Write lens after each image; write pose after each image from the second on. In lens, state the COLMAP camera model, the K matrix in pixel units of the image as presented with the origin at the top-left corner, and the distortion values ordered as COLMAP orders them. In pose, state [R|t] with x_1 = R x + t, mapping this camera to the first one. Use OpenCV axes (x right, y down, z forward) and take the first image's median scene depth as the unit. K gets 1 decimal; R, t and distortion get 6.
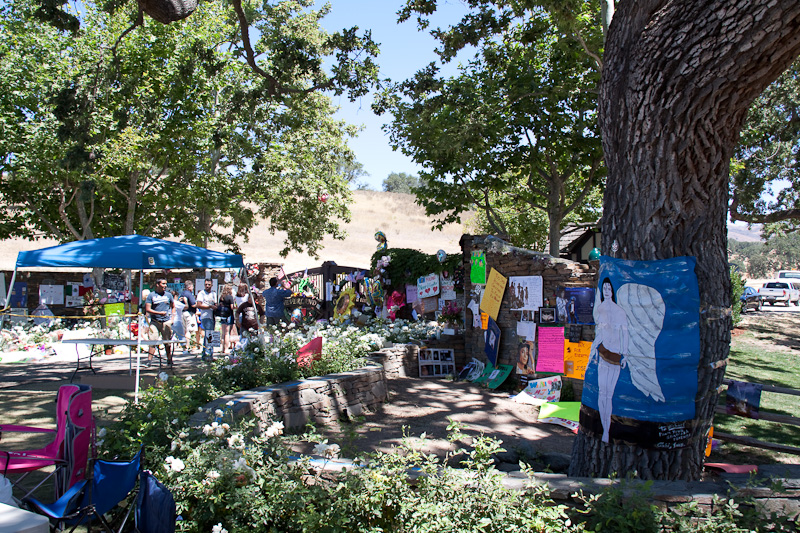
lens RADIAL K [[852.6, 0, 400.1], [0, 852.6, 270.6], [0, 0, 1]] dist [0.012667, 0.000000]
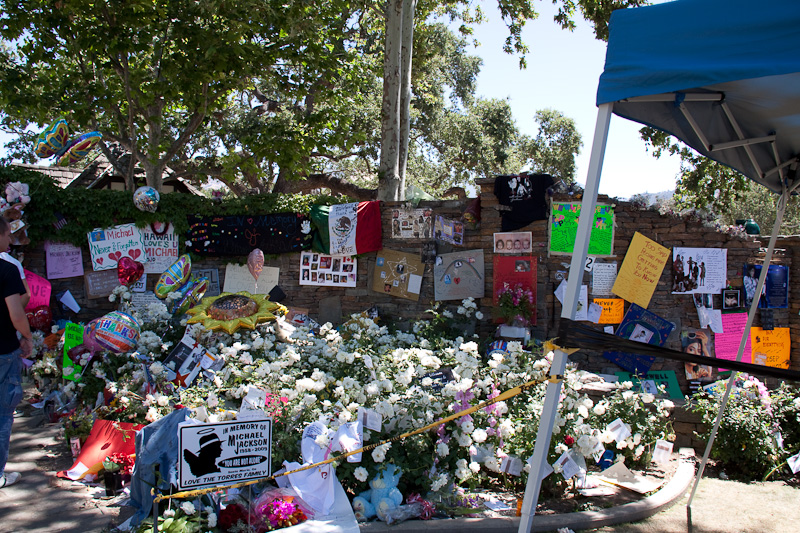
lens RADIAL K [[681.9, 0, 400.0], [0, 681.9, 268.4], [0, 0, 1]] dist [-0.087899, -0.004371]
pose [[0.259471, -0.003763, 0.965744, -0.497239], [-0.041348, 0.999032, 0.015002, 0.027225], [-0.964865, -0.043824, 0.259064, 1.125722]]
